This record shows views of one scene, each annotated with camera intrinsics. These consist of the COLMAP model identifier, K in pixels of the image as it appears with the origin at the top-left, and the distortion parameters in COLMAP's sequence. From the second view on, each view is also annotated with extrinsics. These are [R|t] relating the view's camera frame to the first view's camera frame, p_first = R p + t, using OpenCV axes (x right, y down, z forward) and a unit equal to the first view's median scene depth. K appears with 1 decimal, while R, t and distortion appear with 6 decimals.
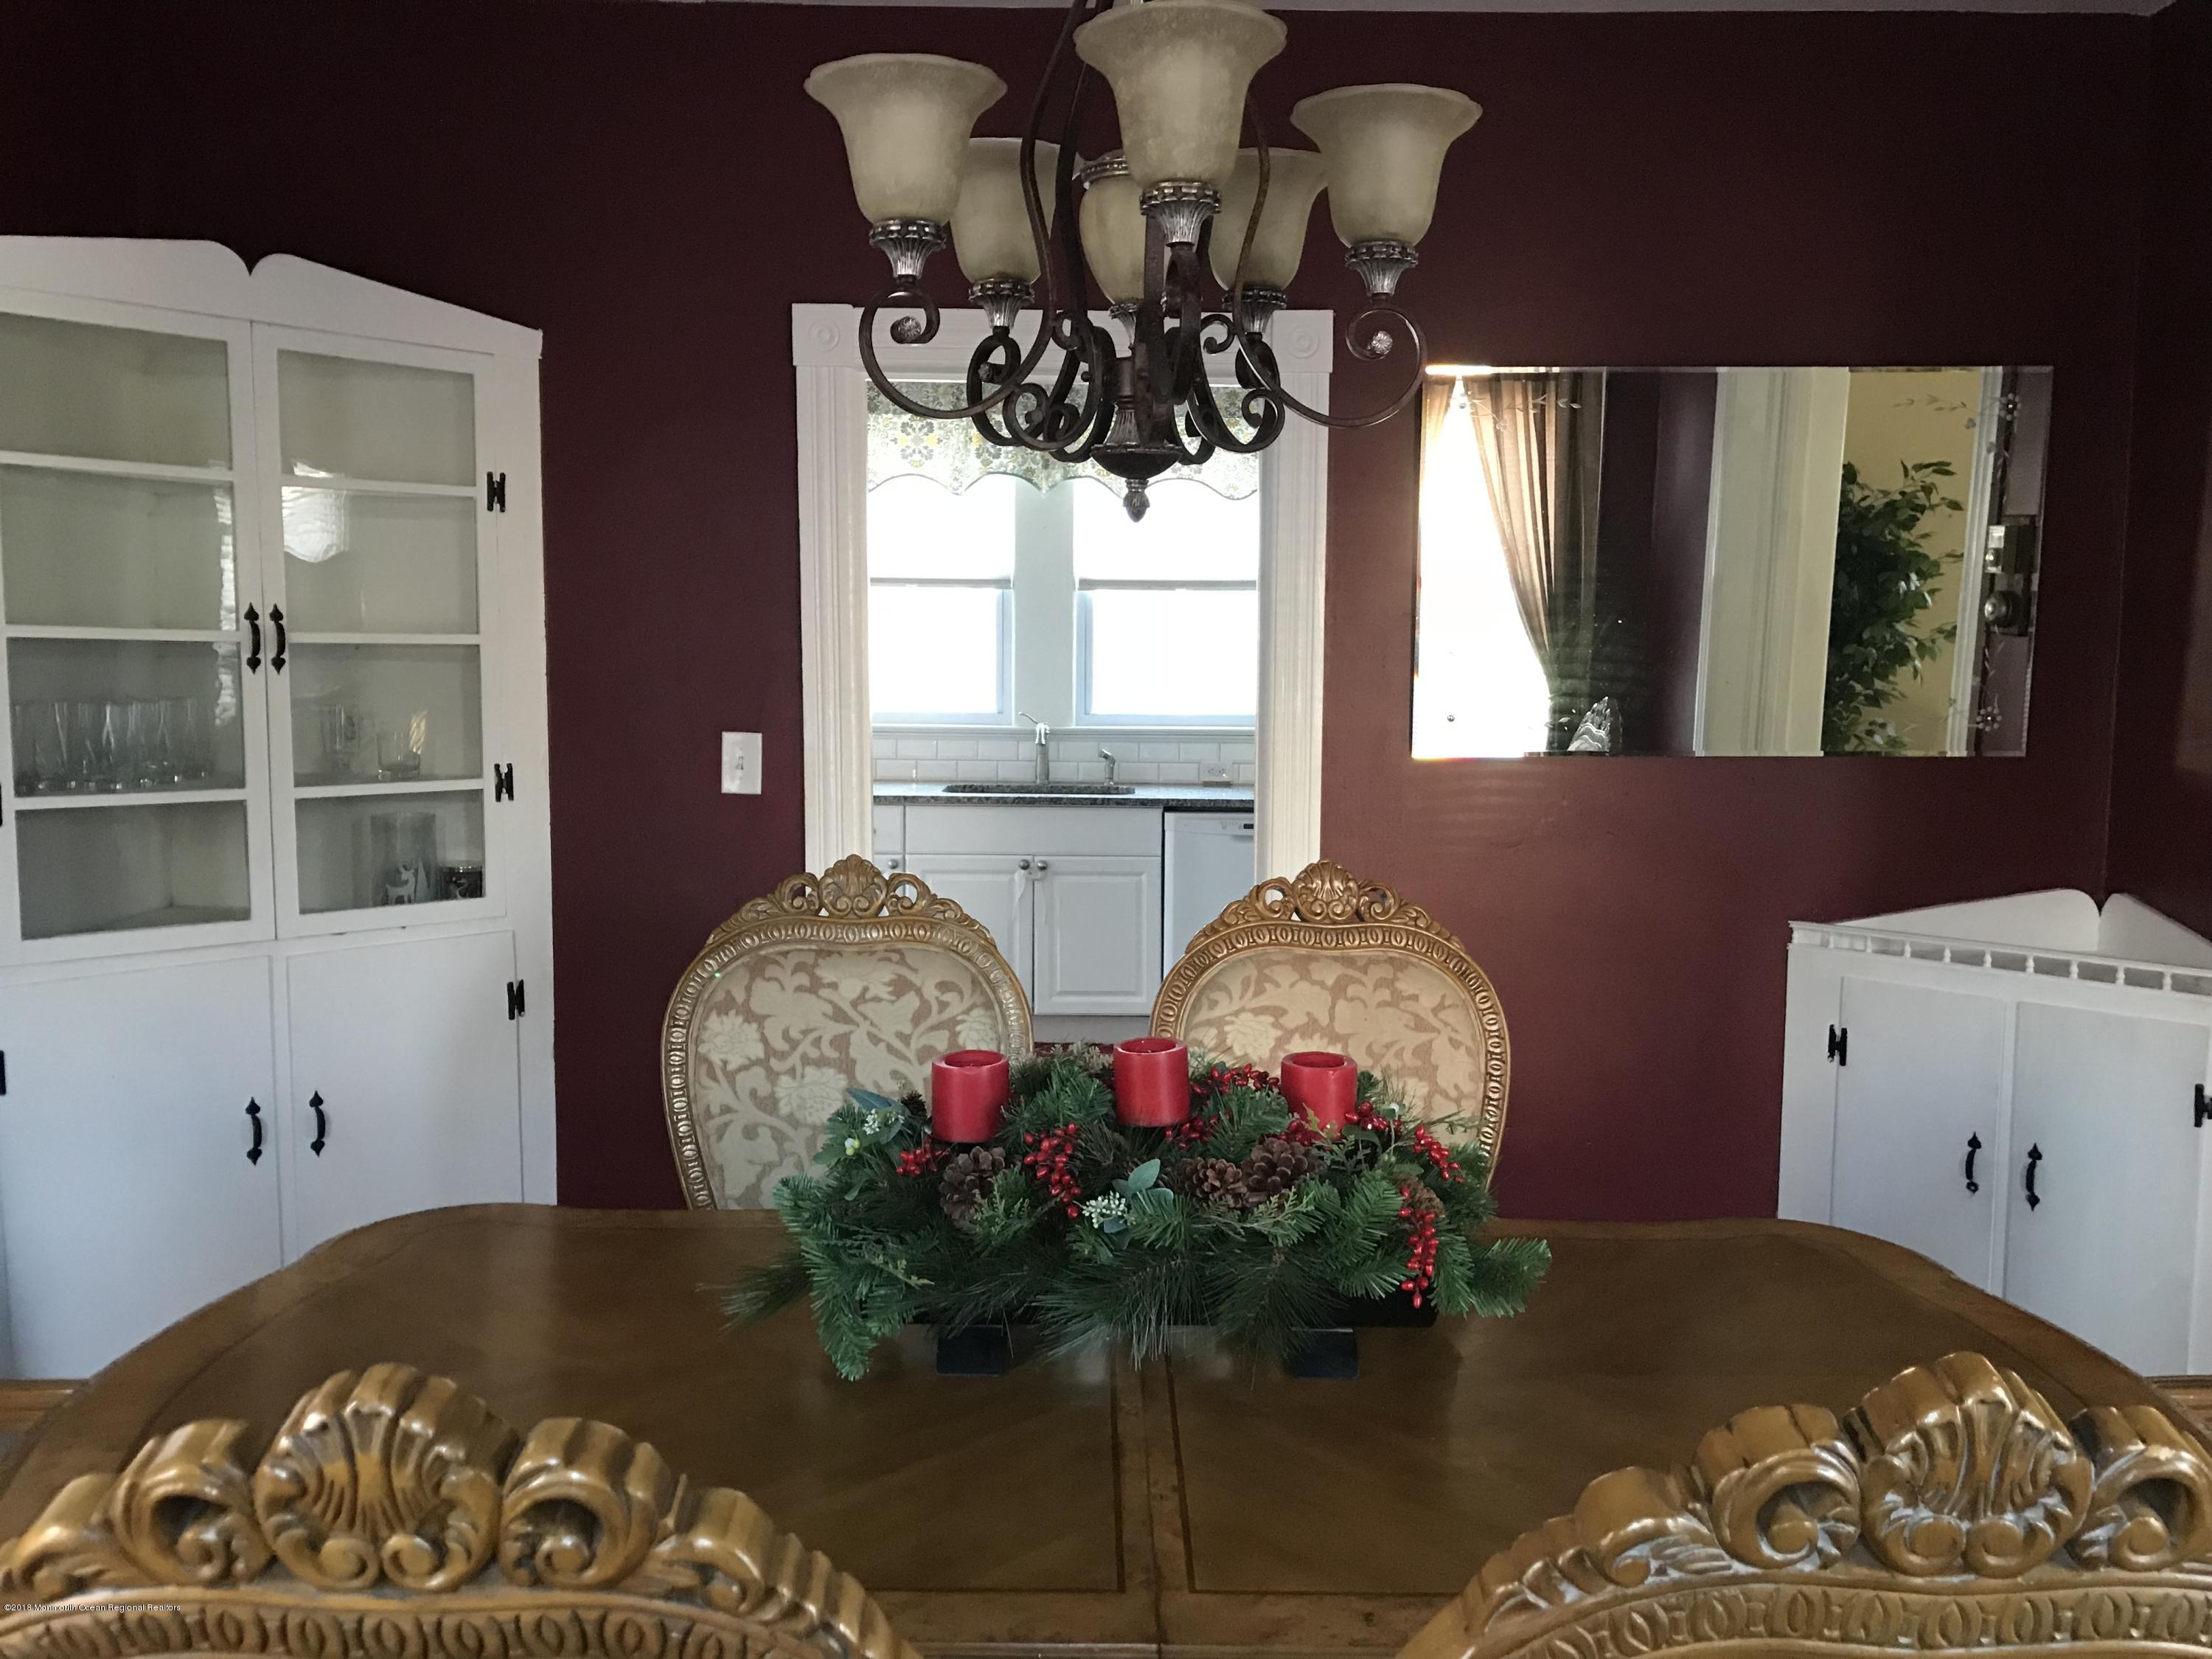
lens RADIAL K [[1829.5, 0, 1109.1], [0, 1829.5, 833.6], [0, 0, 1]] dist [0.037468, -0.036442]
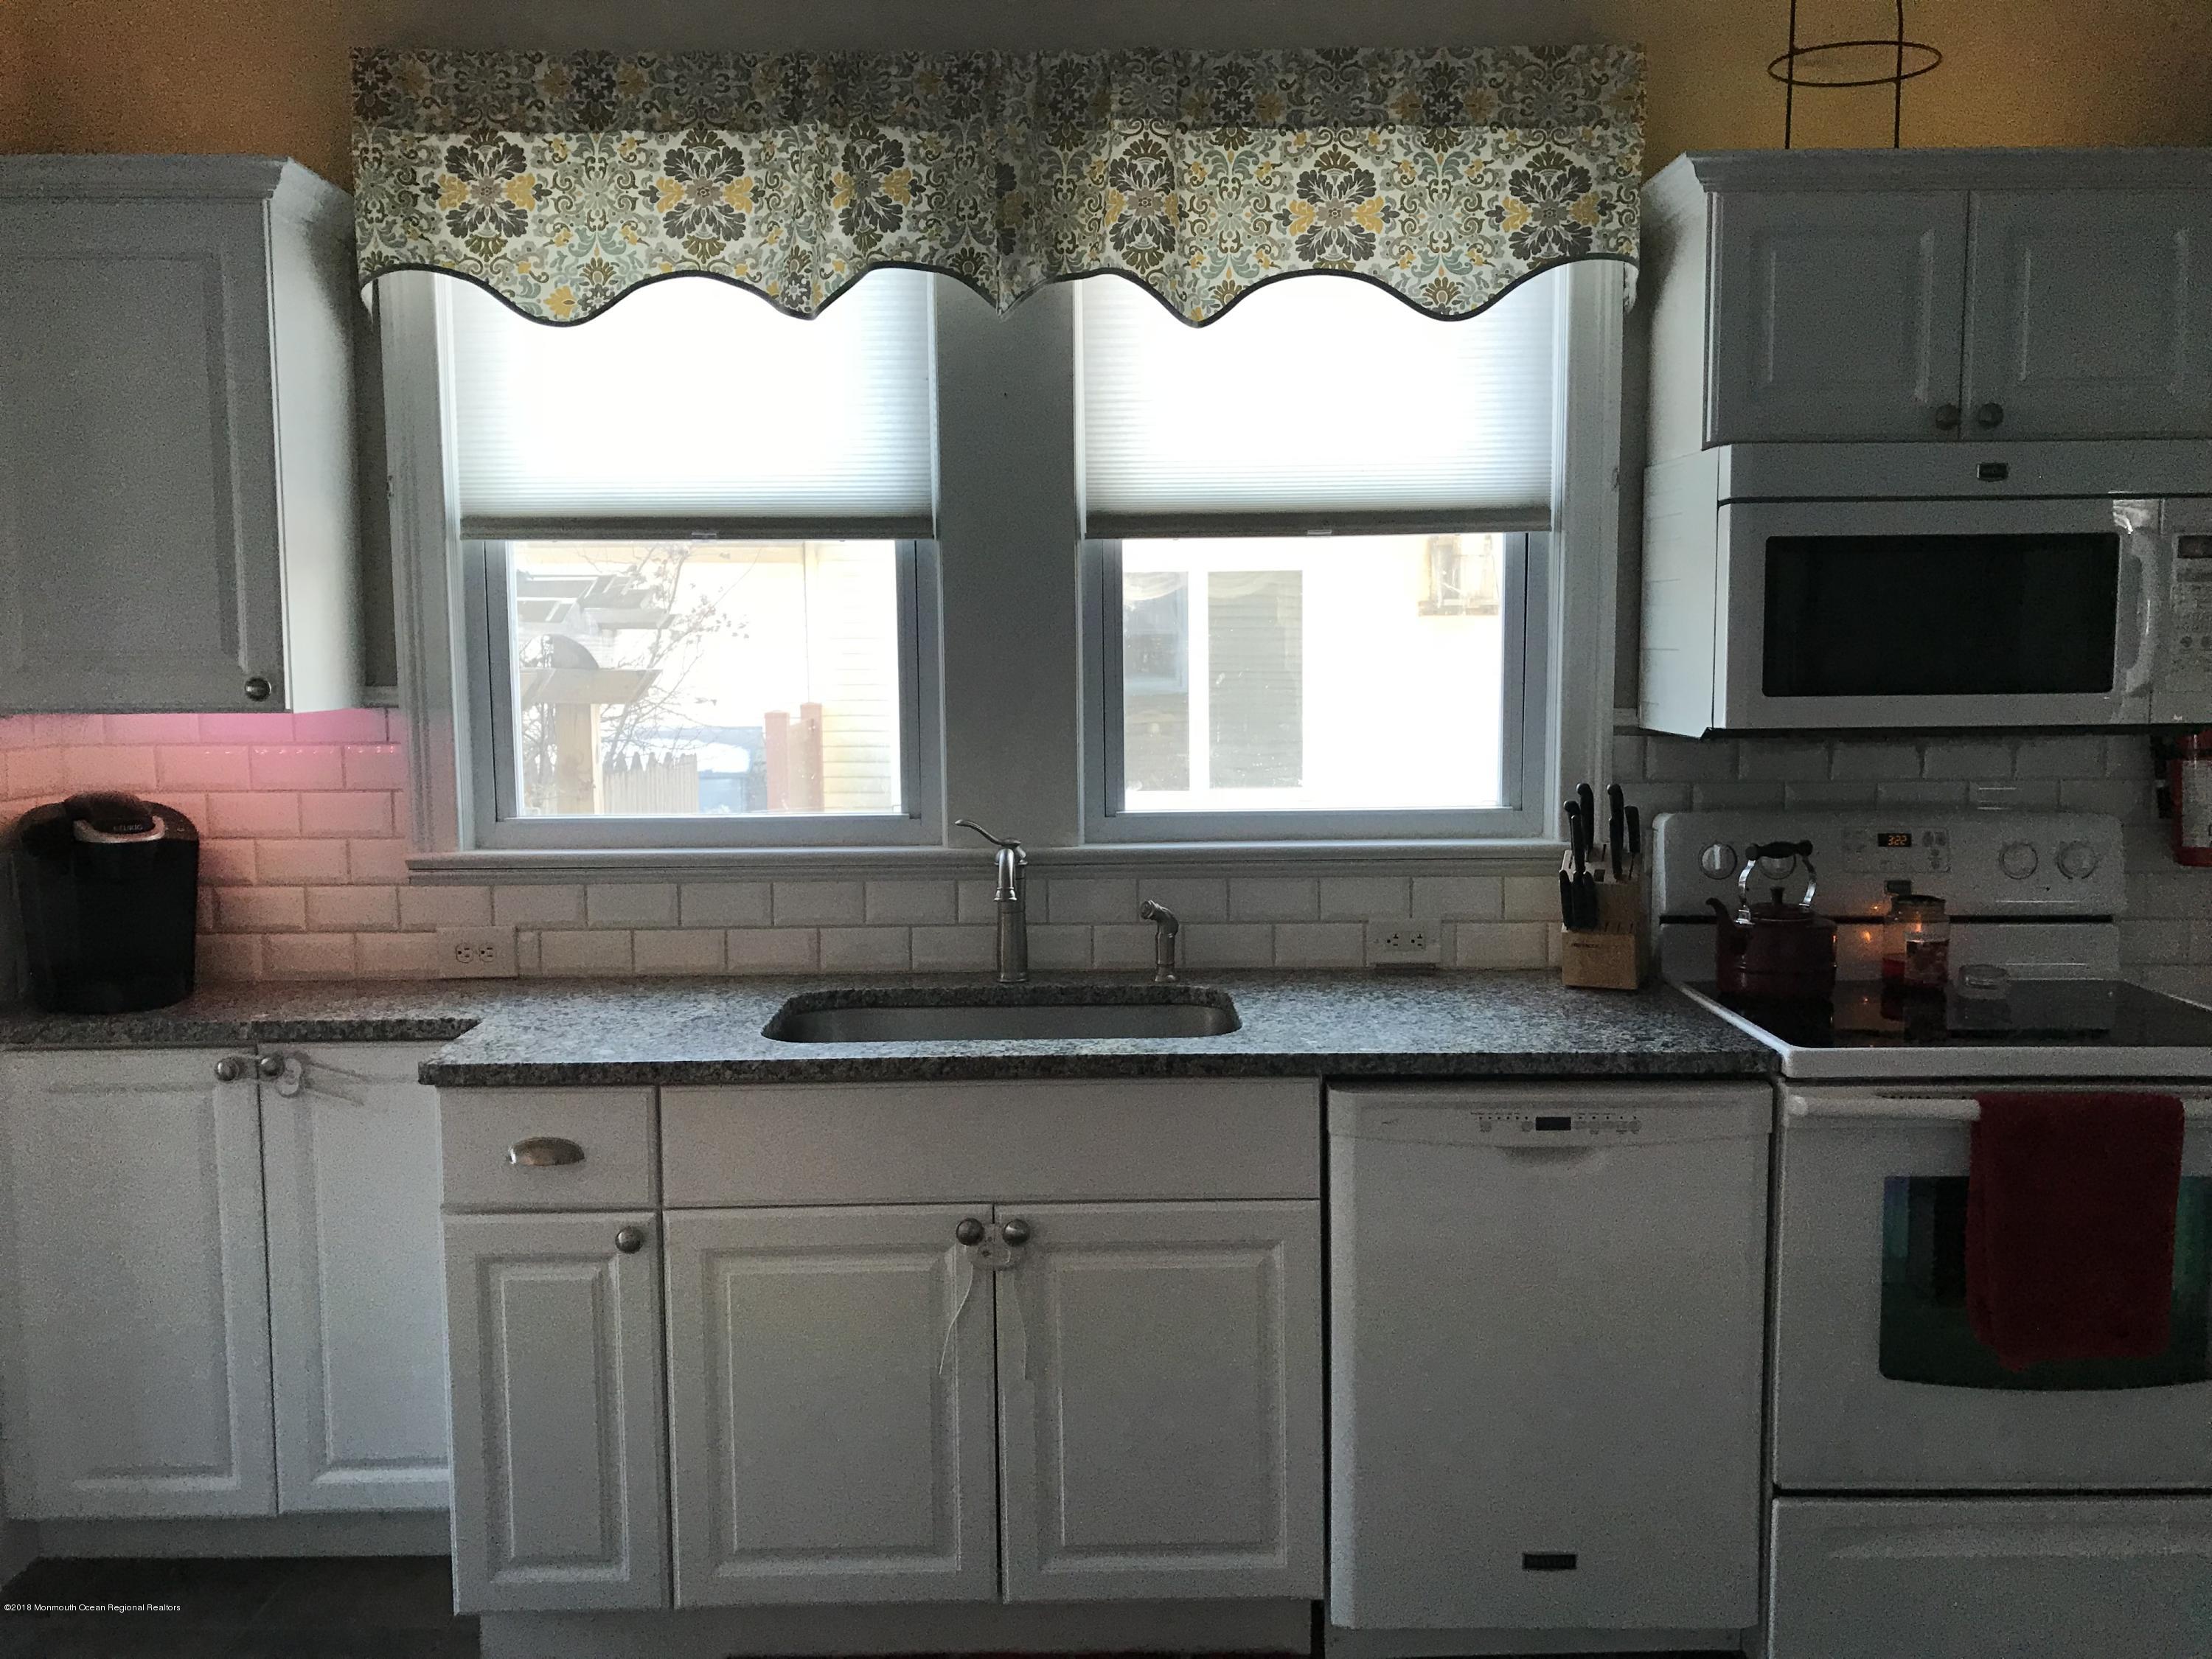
lens RADIAL K [[1829.5, 0, 1102.0], [0, 1829.5, 836.6], [0, 0, 1]] dist [0.037468, -0.036442]
pose [[0.999762, -0.020426, 0.007630, -0.018416], [0.020512, 0.999726, -0.011292, -0.057759], [-0.007397, 0.011446, 0.999907, 0.573455]]
